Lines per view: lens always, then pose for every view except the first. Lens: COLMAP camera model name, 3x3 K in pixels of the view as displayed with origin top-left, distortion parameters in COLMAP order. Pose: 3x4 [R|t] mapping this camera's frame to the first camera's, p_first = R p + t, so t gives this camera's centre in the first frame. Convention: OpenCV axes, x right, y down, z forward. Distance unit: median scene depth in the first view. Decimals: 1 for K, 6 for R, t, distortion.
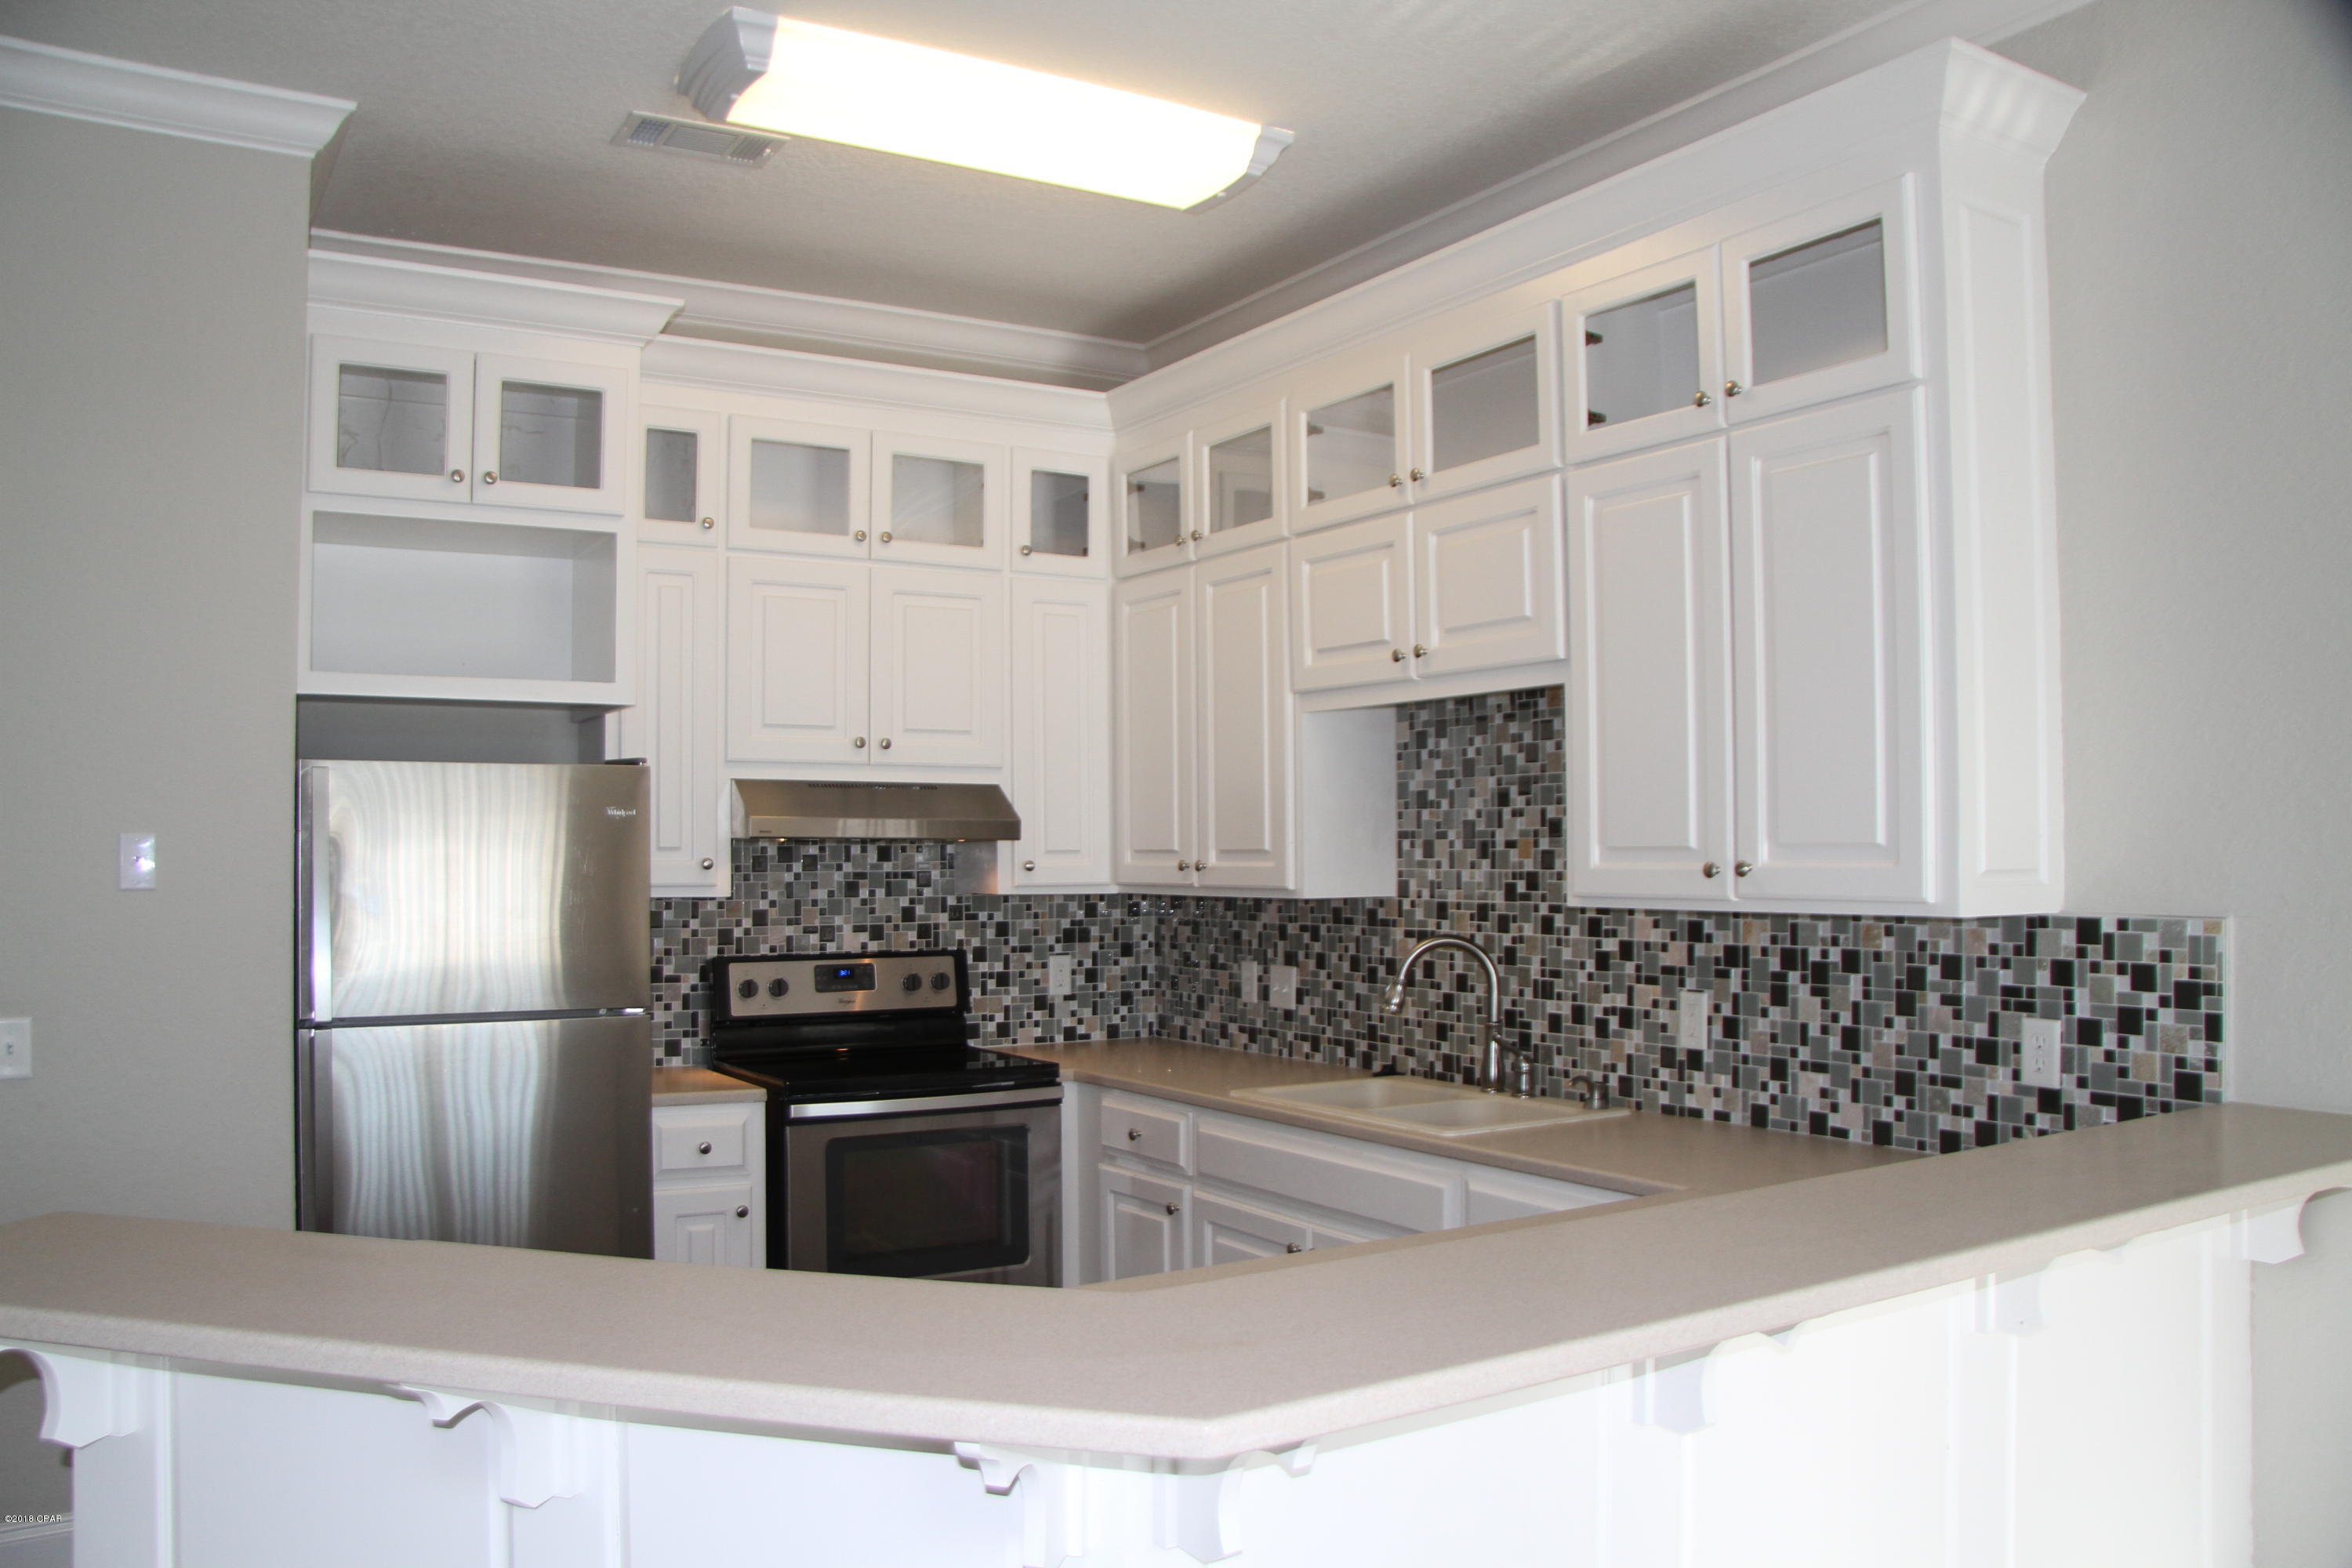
lens RADIAL K [[1834.1, 0, 1126.5], [0, 1834.1, 818.0], [0, 0, 1]] dist [-0.157153, 0.106989]
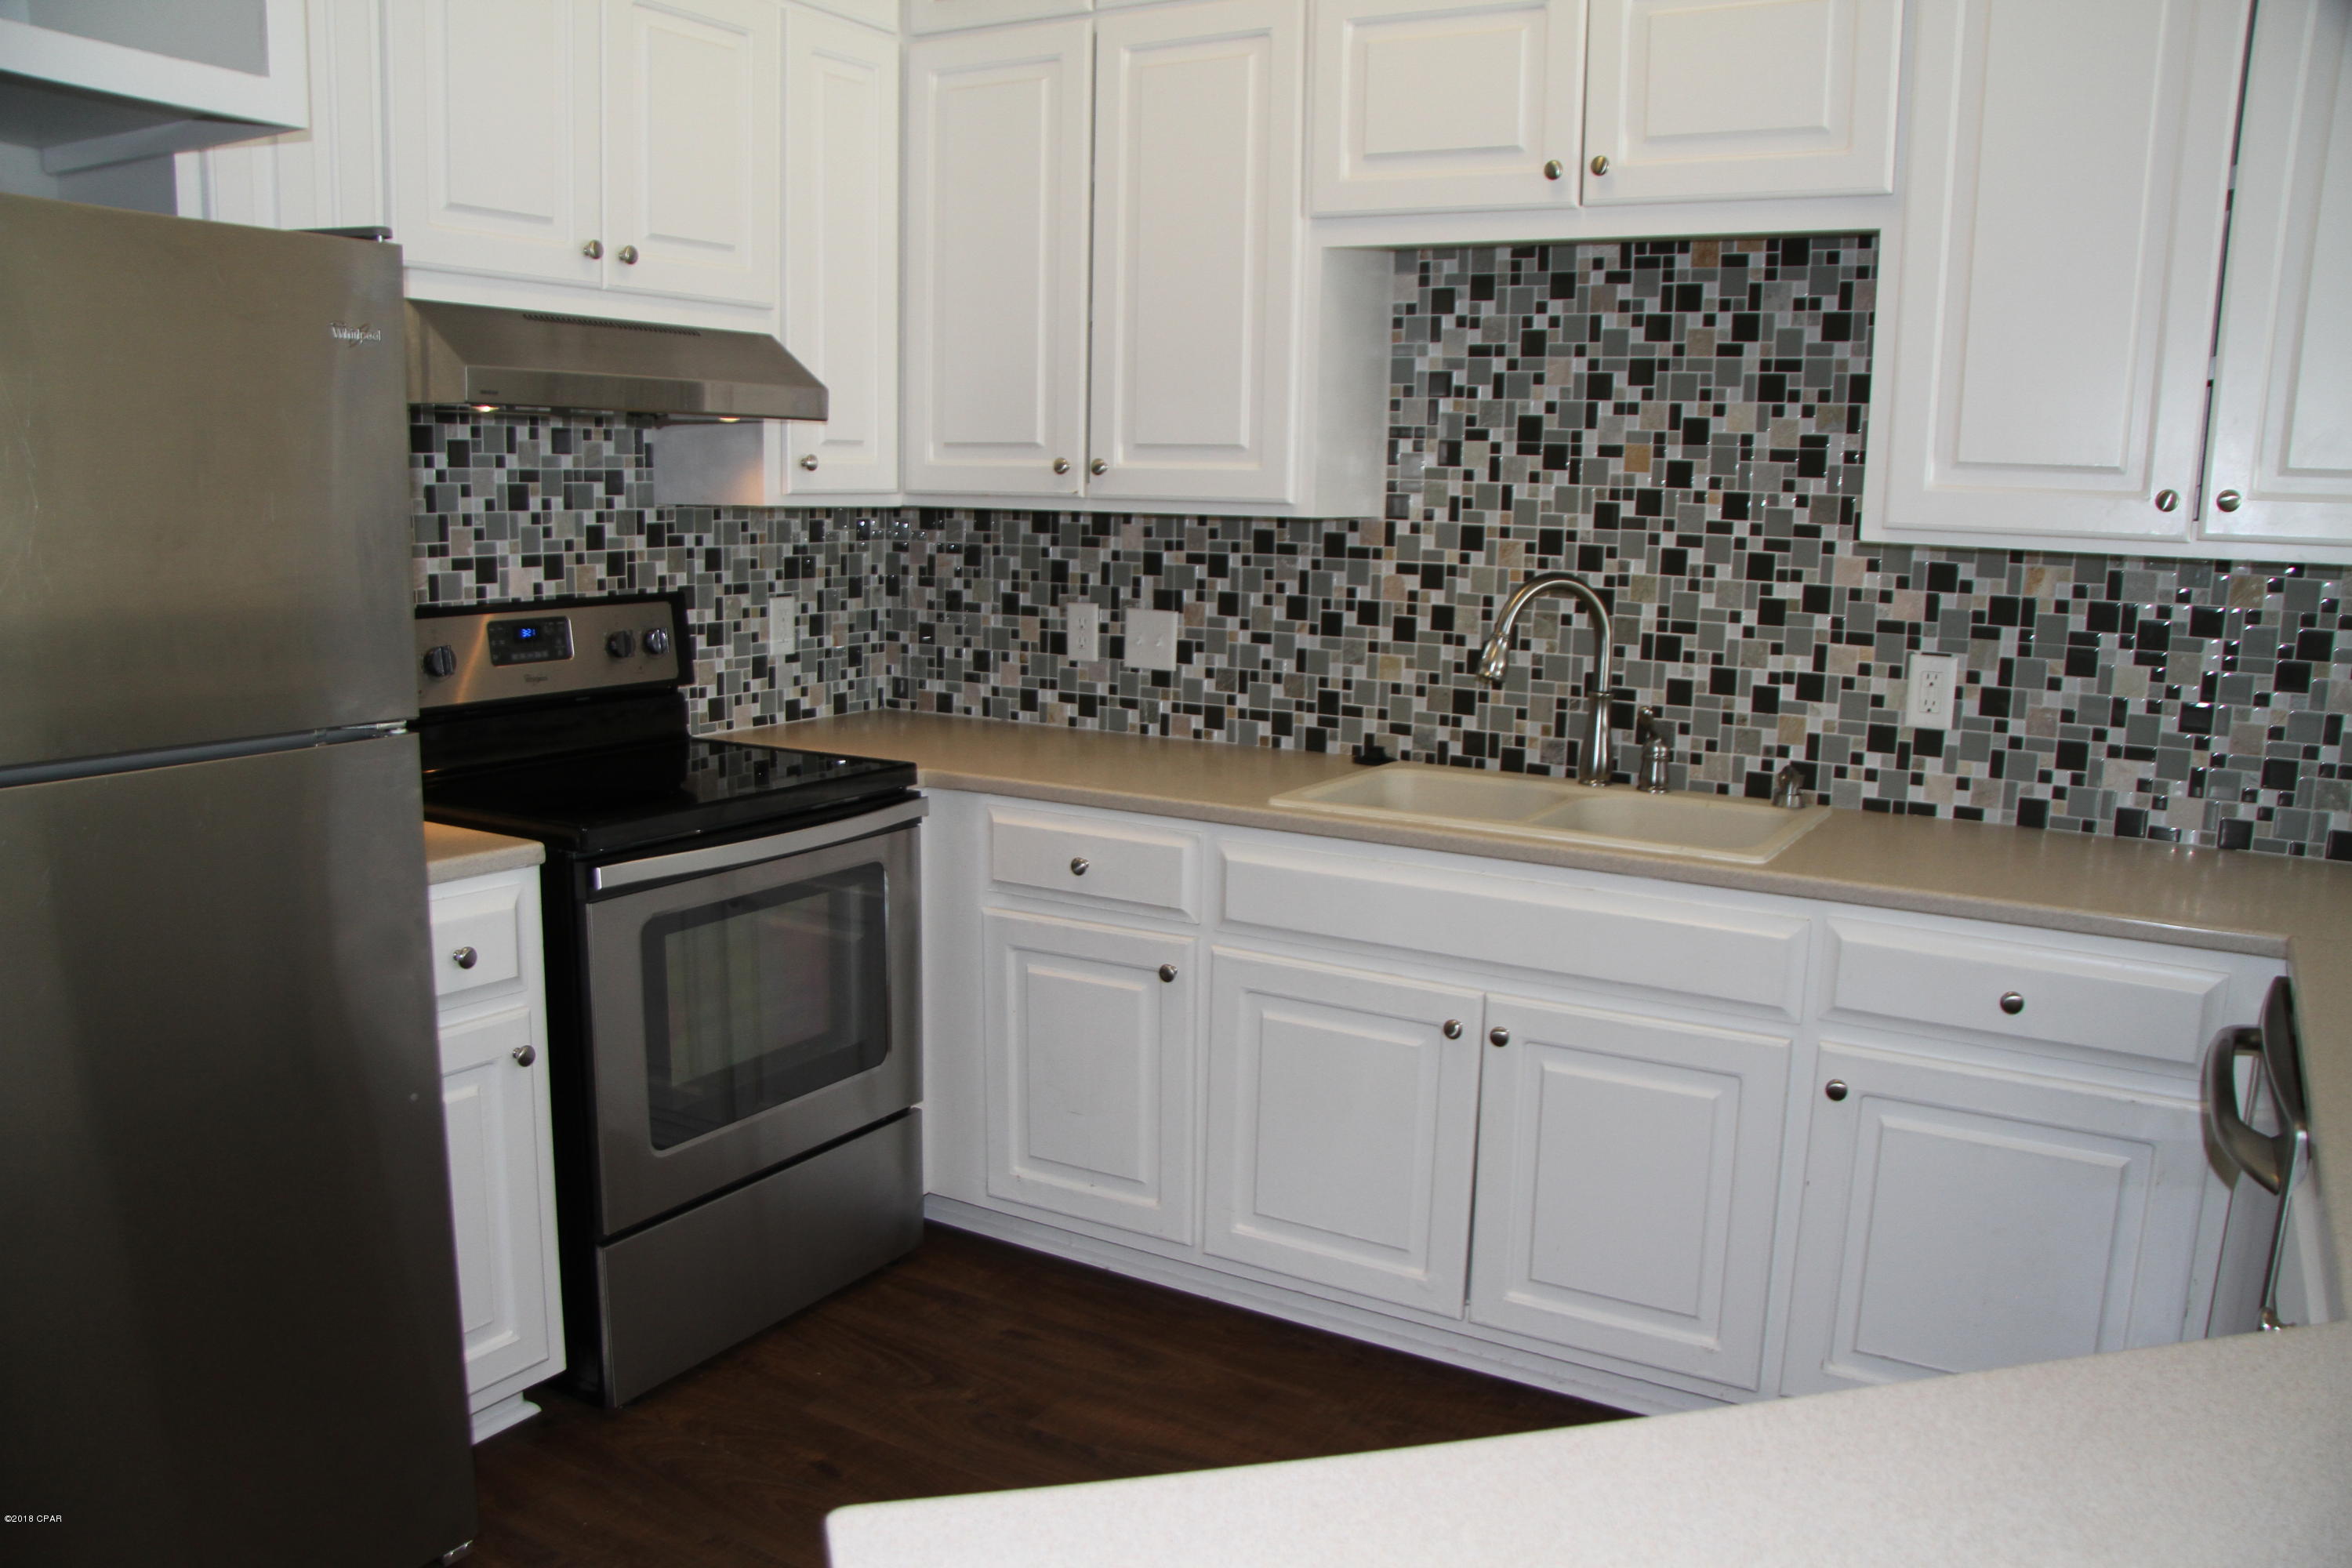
lens RADIAL K [[1834.1, 0, 1158.7], [0, 1834.1, 821.3], [0, 0, 1]] dist [-0.157153, 0.106989]
pose [[0.880578, -0.064447, 0.469499, -0.338145], [-0.034260, 0.979460, 0.198706, 0.024547], [-0.472662, -0.191061, 0.860283, 0.473842]]
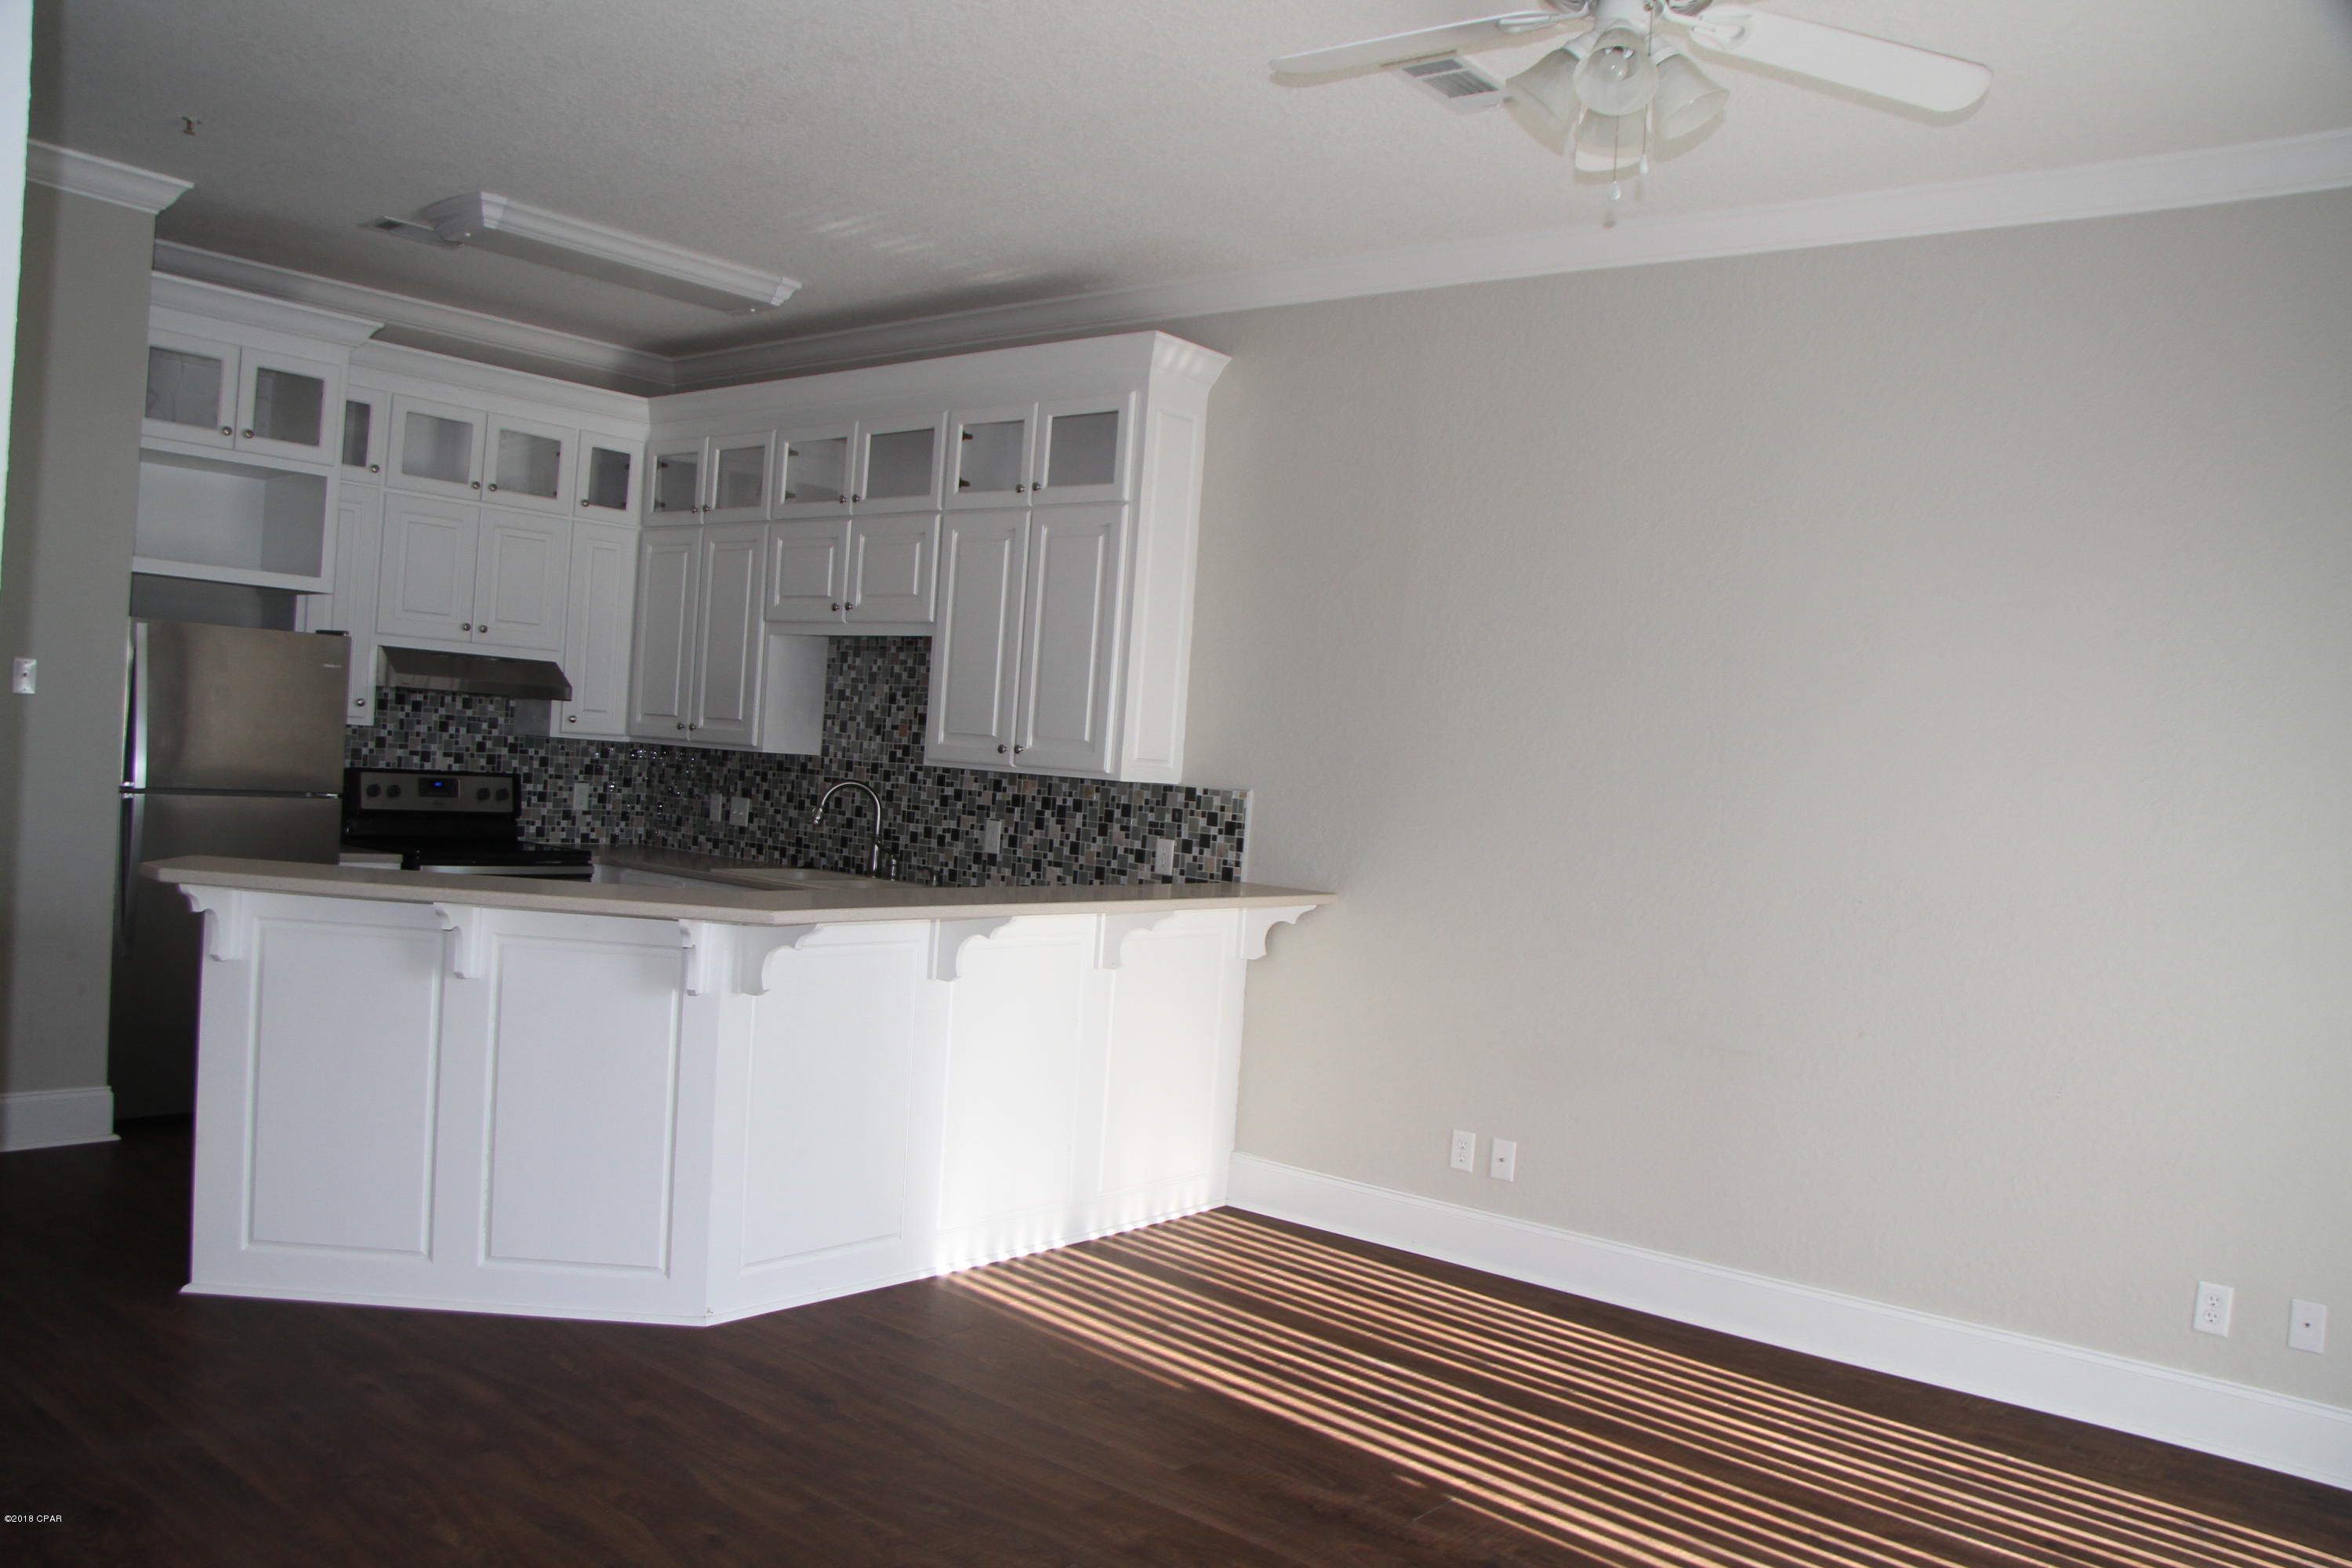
lens RADIAL K [[1834.1, 0, 1124.3], [0, 1834.1, 837.3], [0, 0, 1]] dist [-0.157153, 0.106989]
pose [[0.943461, 0.055536, 0.326798, -0.137421], [-0.079858, 0.994909, 0.061475, -0.005095], [-0.321720, -0.084097, 0.943093, -0.680733]]
